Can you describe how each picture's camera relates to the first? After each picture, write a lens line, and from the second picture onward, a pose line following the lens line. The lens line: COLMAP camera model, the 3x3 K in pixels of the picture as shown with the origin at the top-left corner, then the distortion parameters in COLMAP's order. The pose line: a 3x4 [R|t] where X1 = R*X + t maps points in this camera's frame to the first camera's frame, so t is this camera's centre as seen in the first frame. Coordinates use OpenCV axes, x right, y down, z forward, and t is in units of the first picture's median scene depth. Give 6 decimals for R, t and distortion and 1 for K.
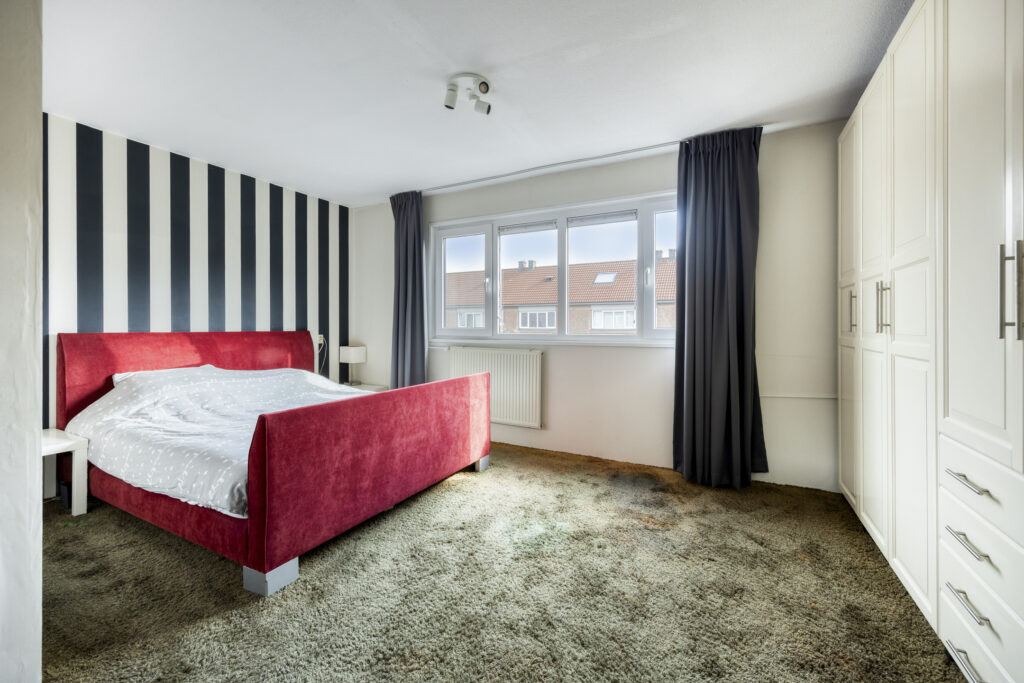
lens RADIAL K [[411.7, 0, 512.7], [0, 411.7, 324.1], [0, 0, 1]] dist [0.024599, 0.000125]
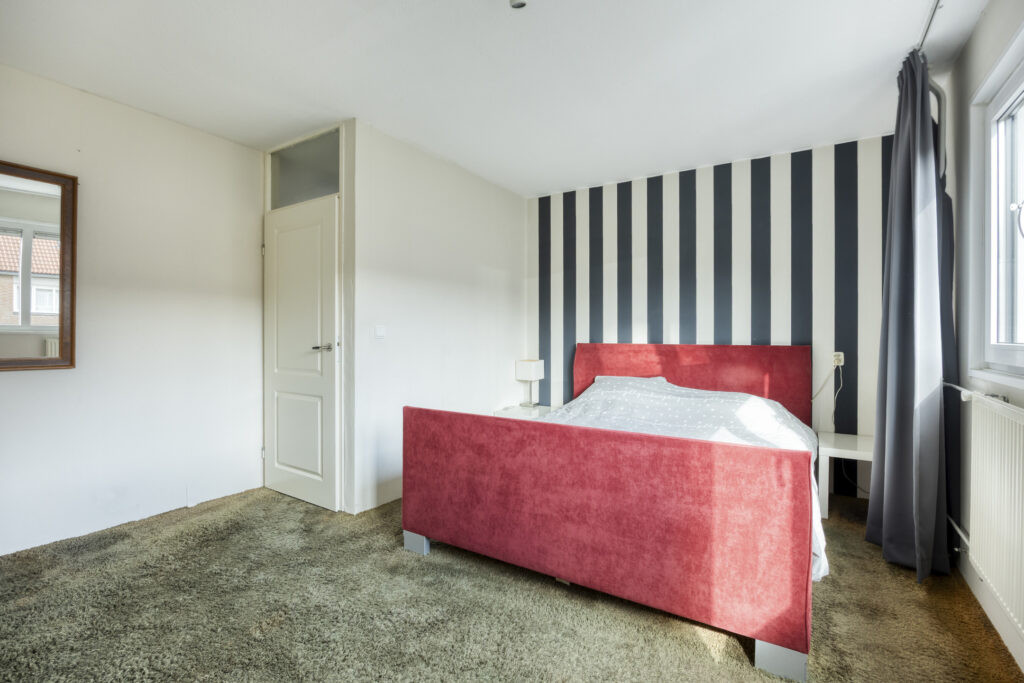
lens RADIAL K [[467.3, 0, 512.0], [0, 467.3, 341.5], [0, 0, 1]] dist [-0.026237, -0.000130]
pose [[-0.076127, 0.006727, -0.997075, 0.382042], [0.000290, 0.999977, 0.006724, 0.004531], [0.997098, 0.000223, -0.076127, 0.690573]]
